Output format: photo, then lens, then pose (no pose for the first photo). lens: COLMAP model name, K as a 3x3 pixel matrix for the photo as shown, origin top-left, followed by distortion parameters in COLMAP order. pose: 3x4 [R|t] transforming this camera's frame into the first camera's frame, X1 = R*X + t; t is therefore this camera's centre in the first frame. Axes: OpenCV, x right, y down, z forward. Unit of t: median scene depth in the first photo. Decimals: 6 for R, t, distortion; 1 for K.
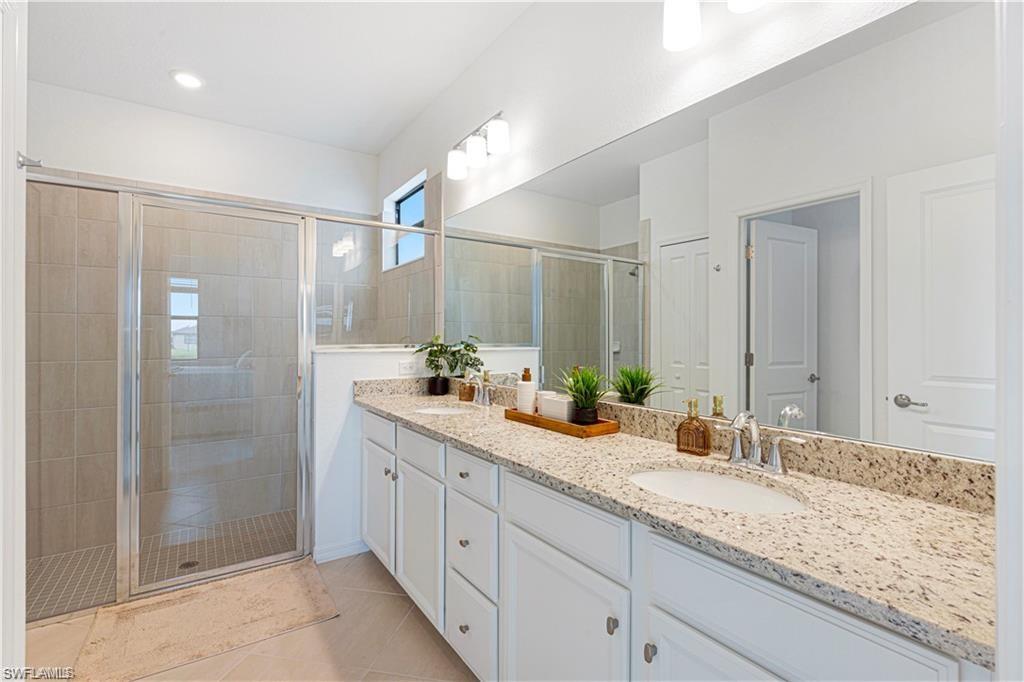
lens RADIAL K [[468.9, 0, 508.0], [0, 468.9, 340.3], [0, 0, 1]] dist [-0.019516, -0.000531]
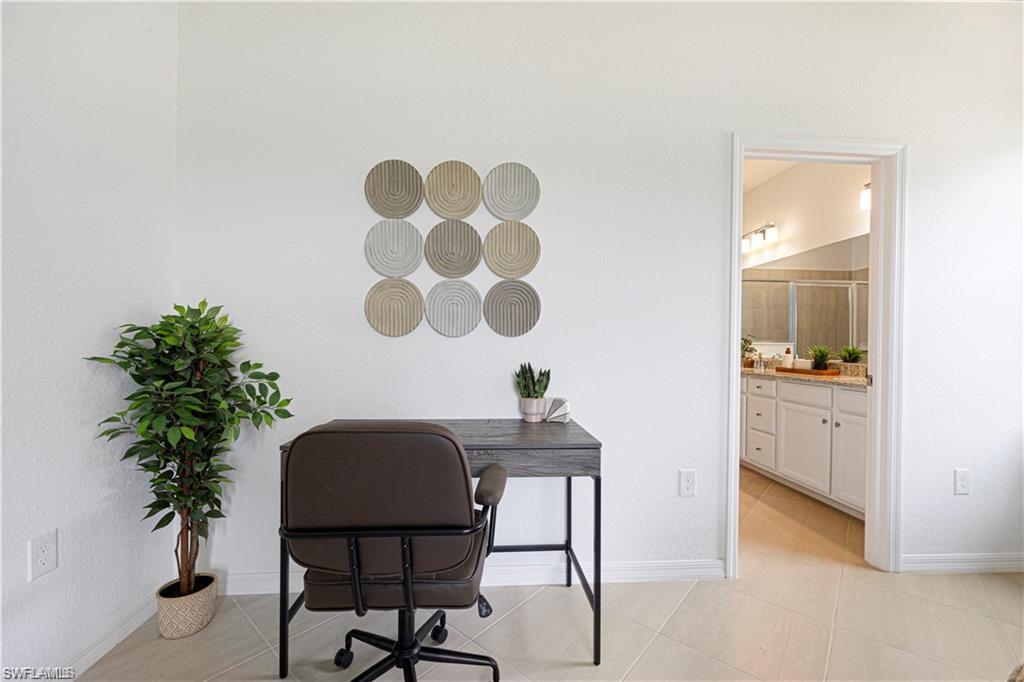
lens RADIAL K [[412.5, 0, 507.6], [0, 412.5, 344.6], [0, 0, 1]] dist [-0.006380, 0.000832]
pose [[0.859543, 0.008723, -0.510988, -0.080205], [-0.013267, 0.999898, -0.005248, 0.057041], [0.510891, 0.011290, 0.859572, -0.995339]]
